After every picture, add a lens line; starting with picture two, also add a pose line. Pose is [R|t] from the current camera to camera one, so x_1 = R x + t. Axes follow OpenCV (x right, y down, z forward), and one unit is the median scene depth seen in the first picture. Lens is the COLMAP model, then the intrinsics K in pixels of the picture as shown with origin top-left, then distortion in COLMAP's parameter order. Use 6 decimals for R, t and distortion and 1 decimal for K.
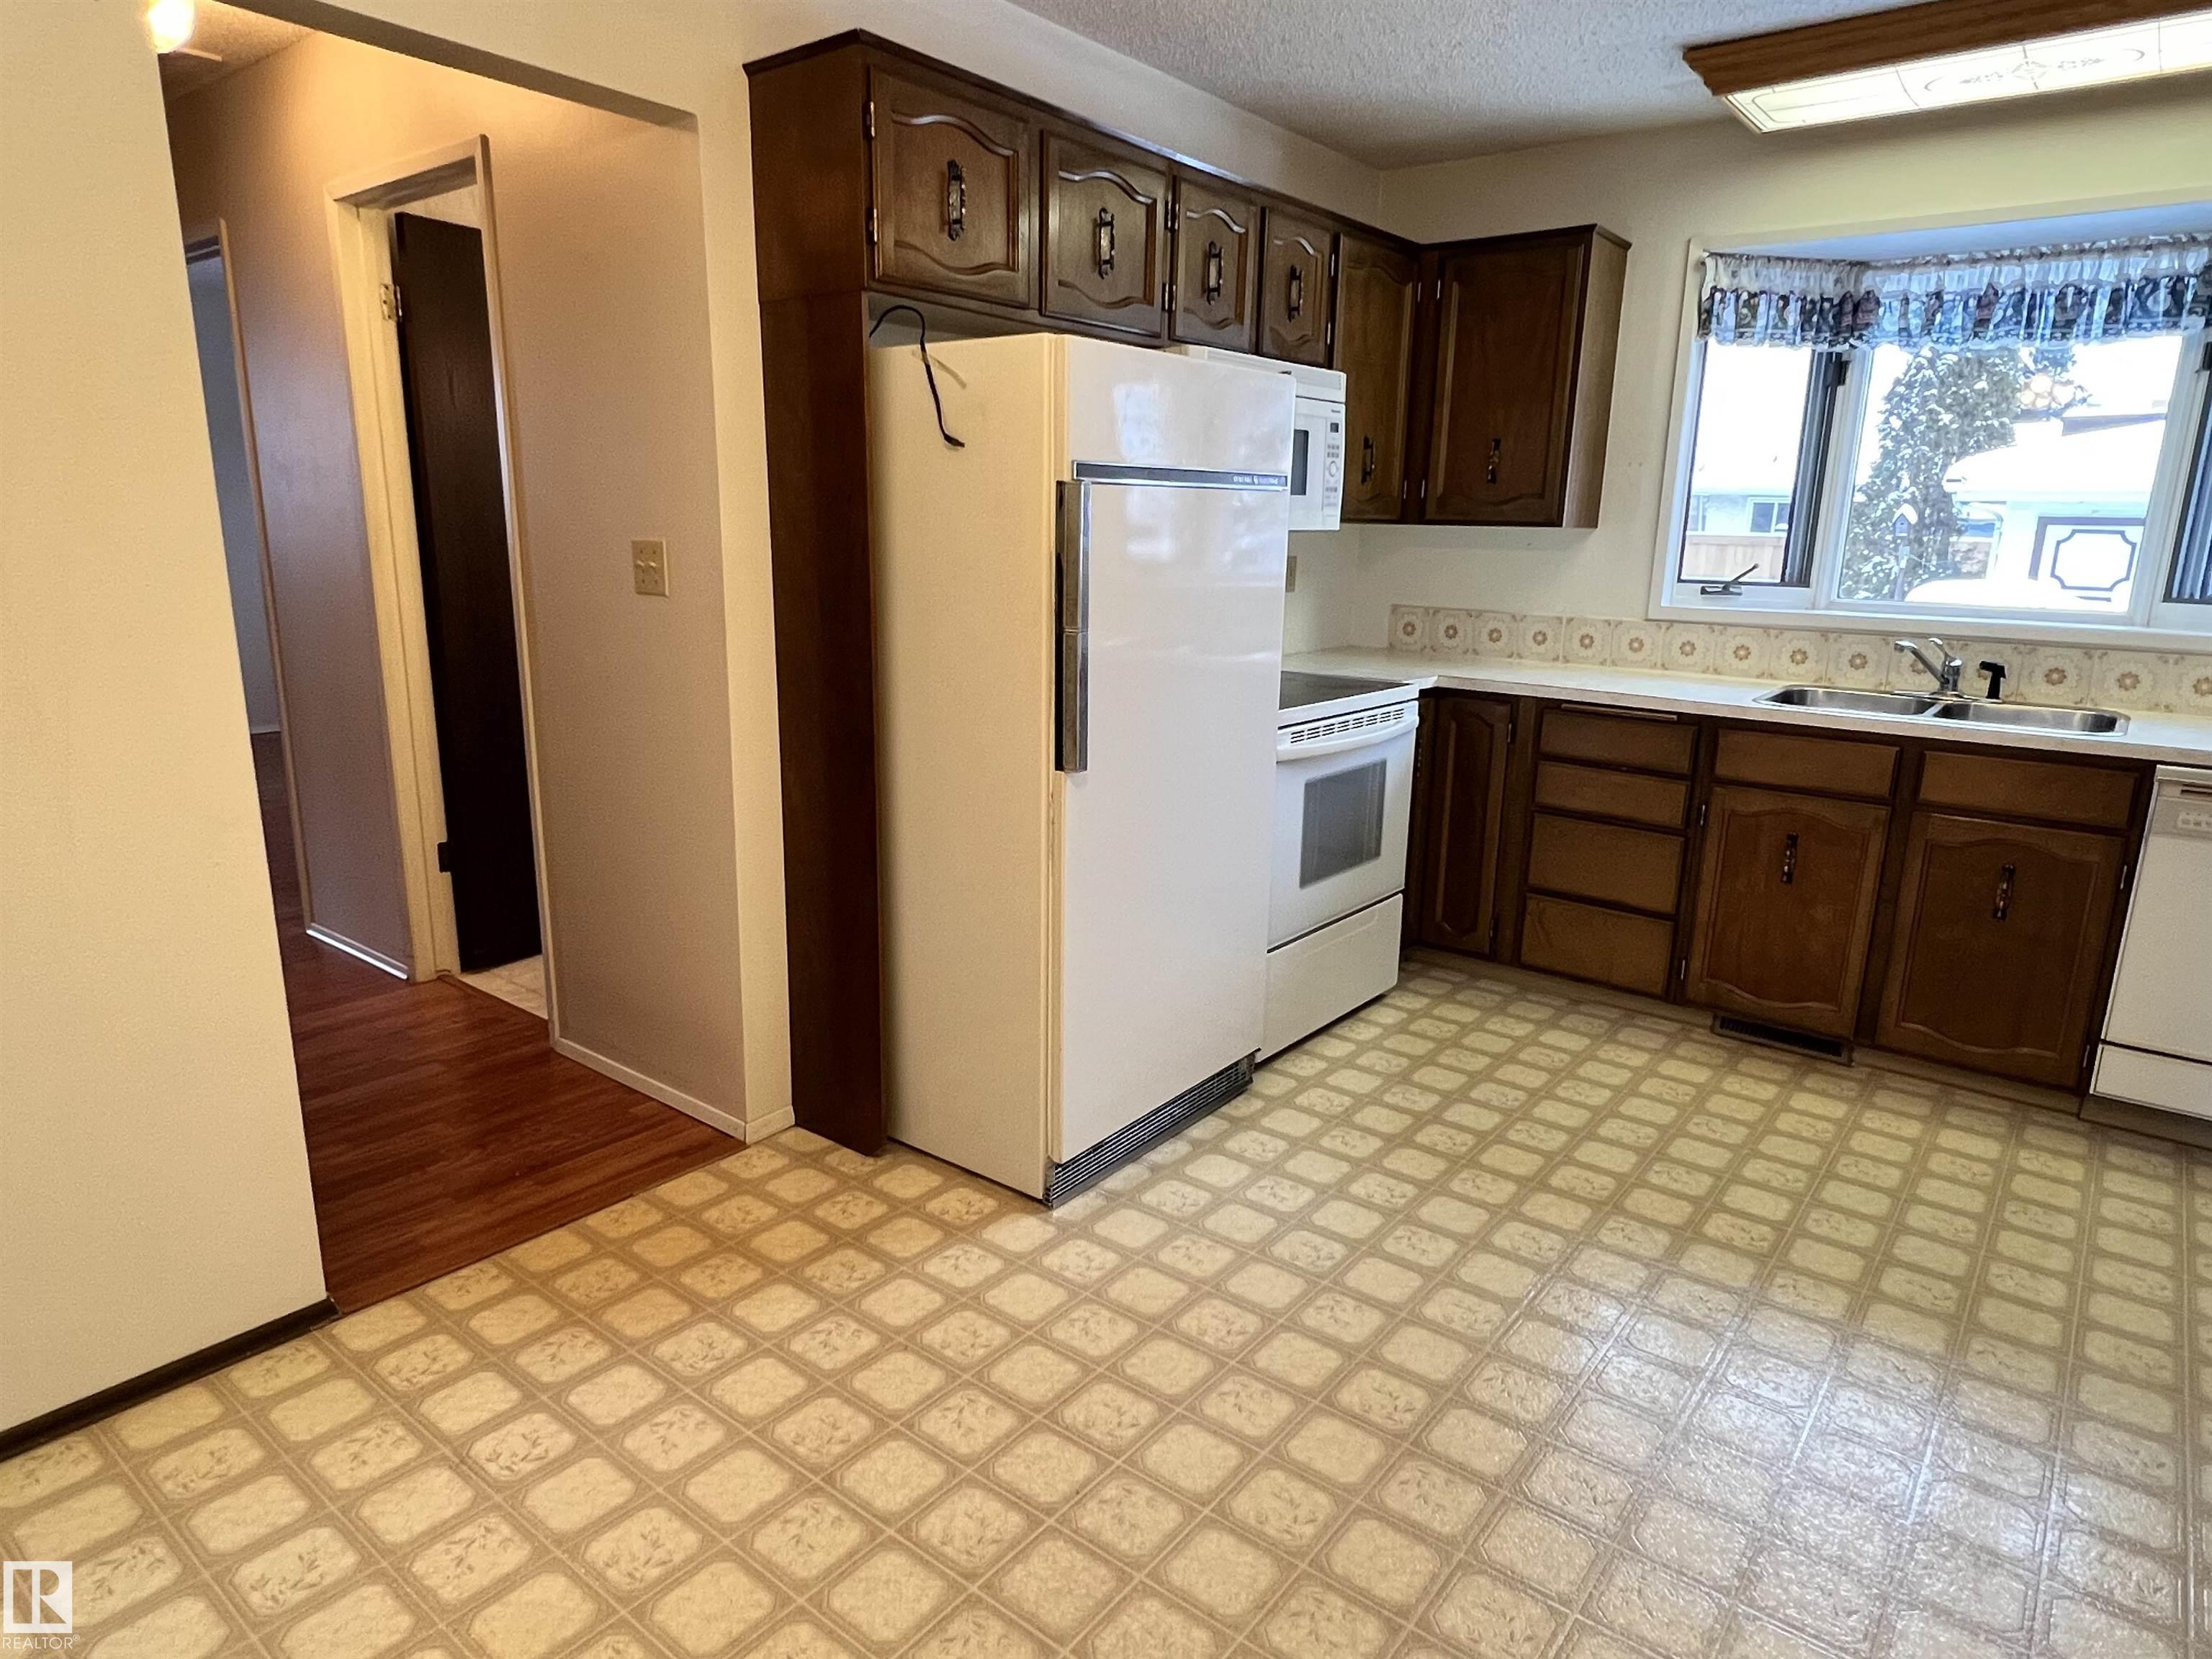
lens RADIAL K [[1321.9, 0, 1097.4], [0, 1321.9, 840.3], [0, 0, 1]] dist [-0.003550, 0.000613]
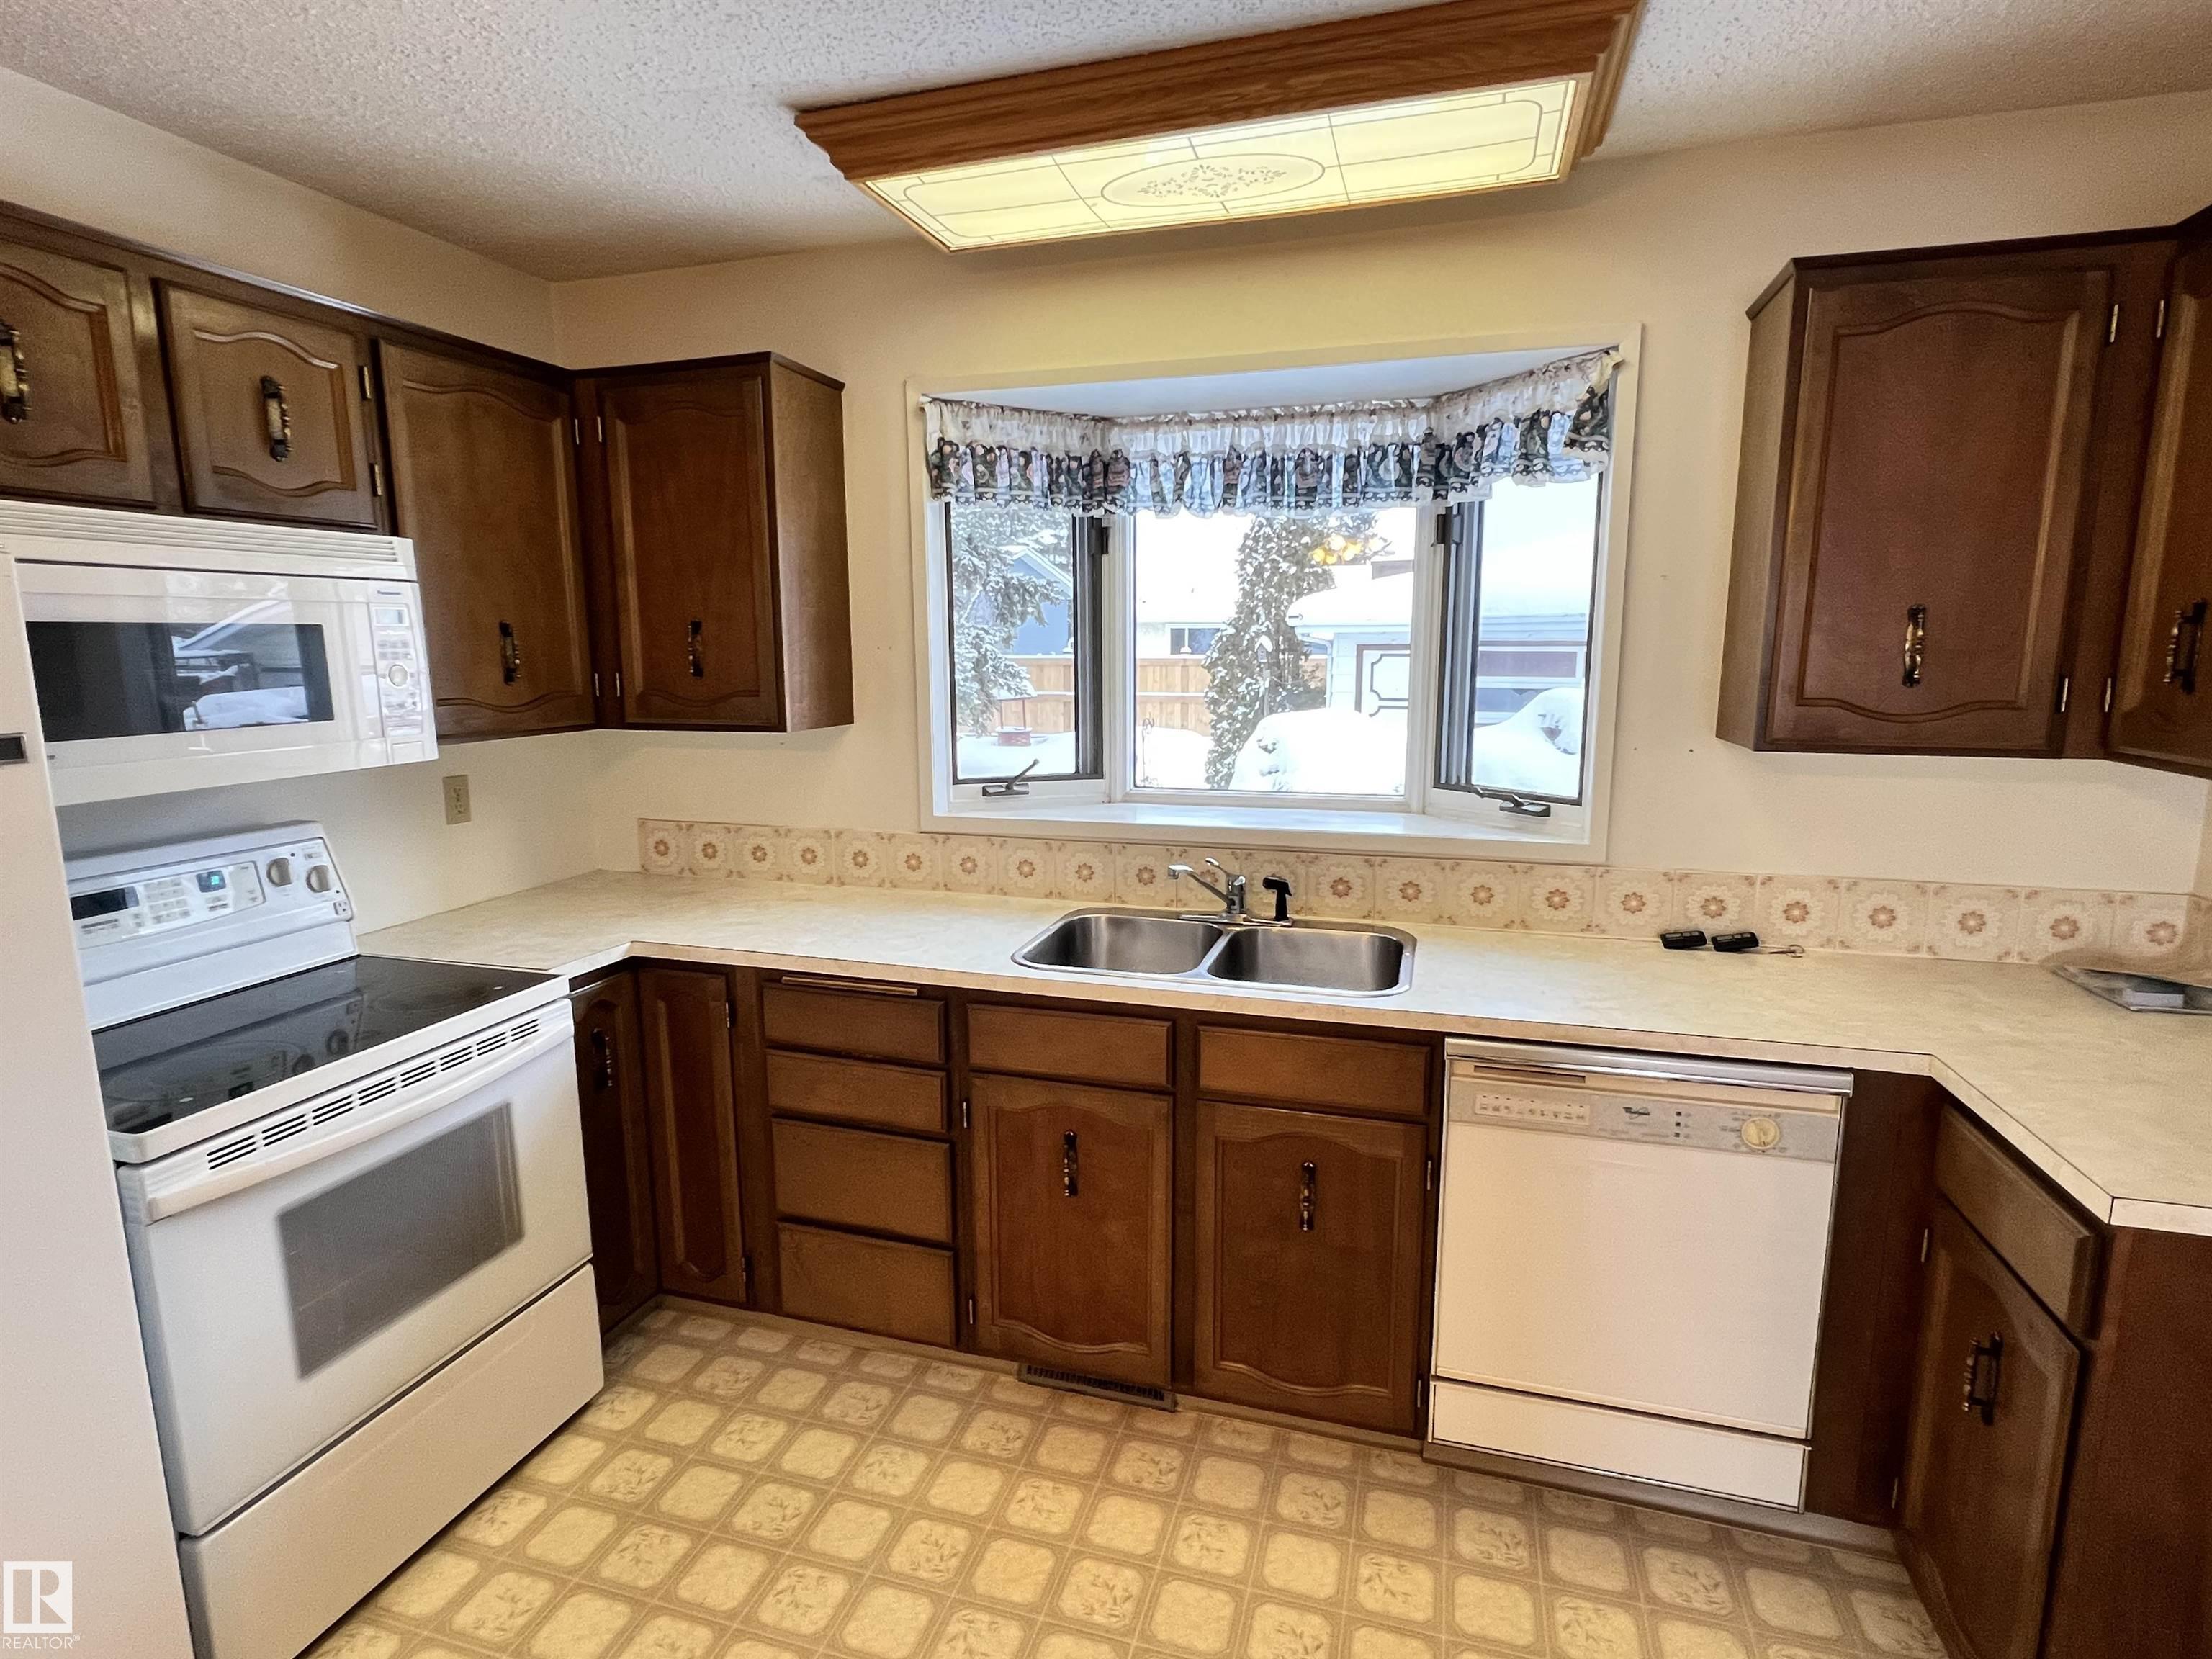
lens RADIAL K [[1136.5, 0, 1099.4], [0, 1136.5, 834.7], [0, 0, 1]] dist [-0.001973, -0.000361]
pose [[0.930089, -0.083703, 0.357671, 0.296985], [0.108628, 0.992817, -0.050137, -0.131539], [-0.350905, 0.085485, 0.932501, 0.336492]]
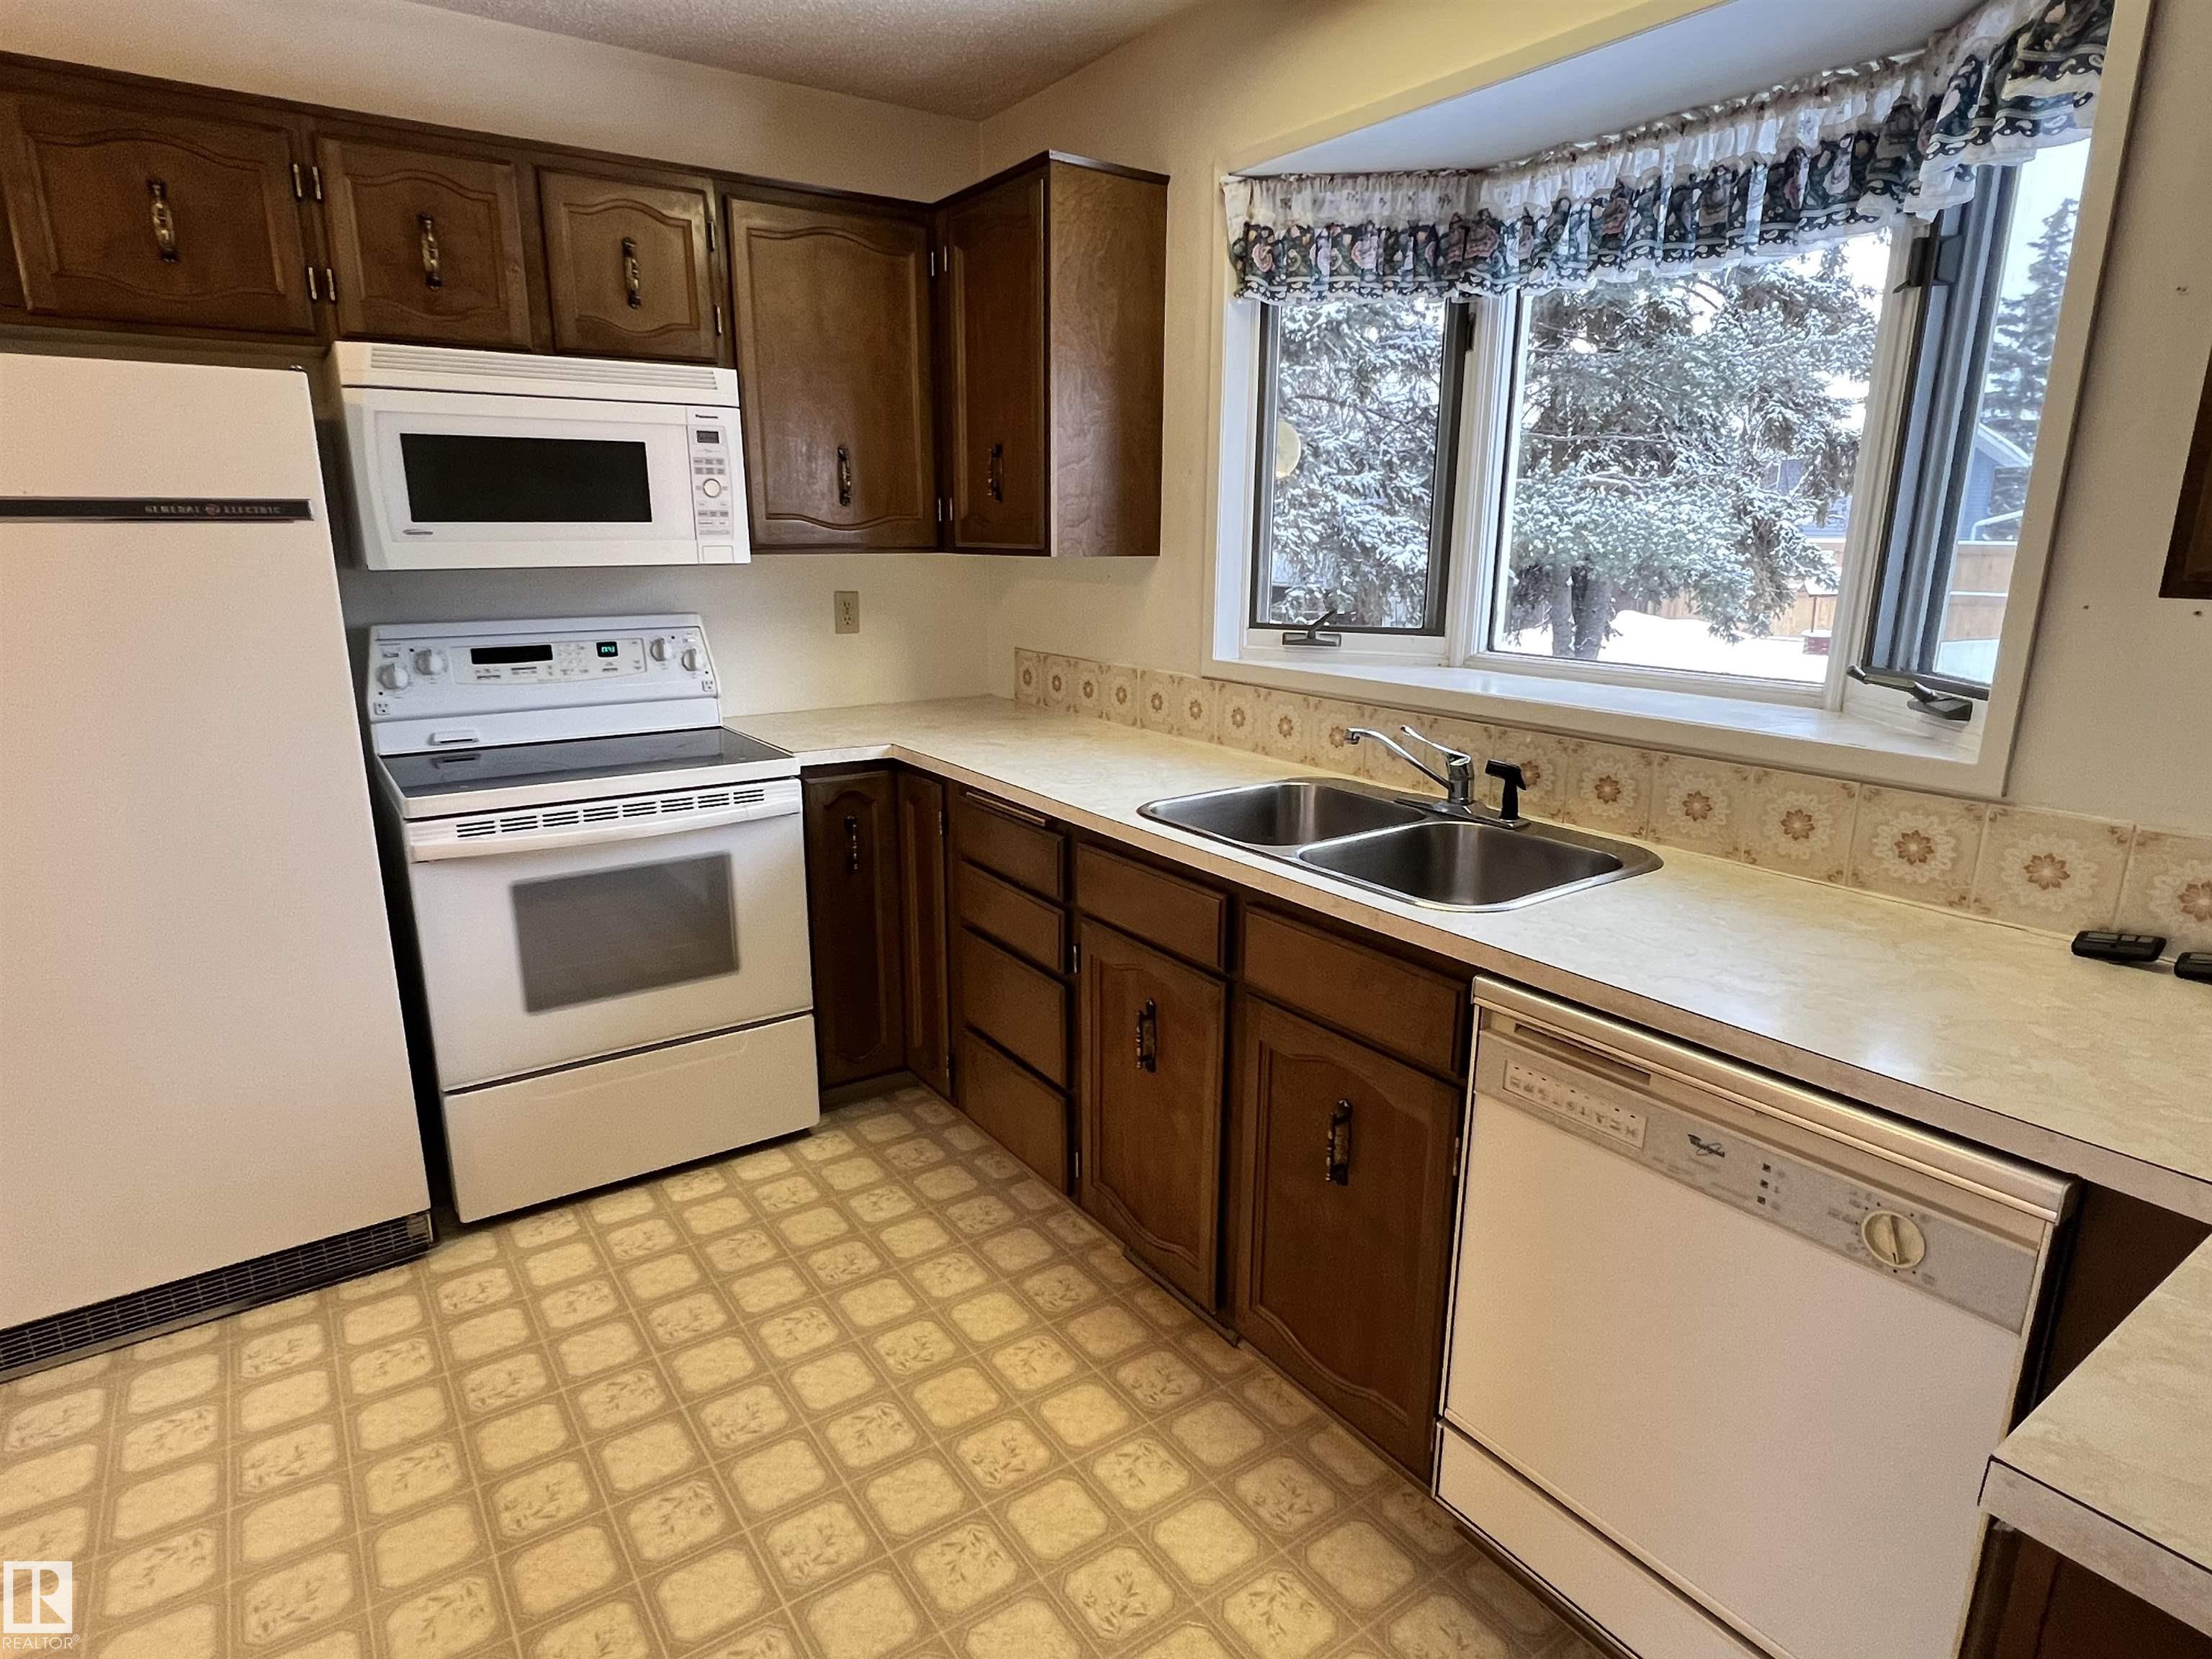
lens RADIAL K [[1217.8, 0, 1094.2], [0, 1217.8, 836.1], [0, 0, 1]] dist [-0.001441, 0.000686]
pose [[0.957342, 0.056963, -0.283286, 0.623468], [-0.055903, 0.998366, 0.011832, -0.090309], [0.283497, 0.004509, 0.958963, 0.351968]]
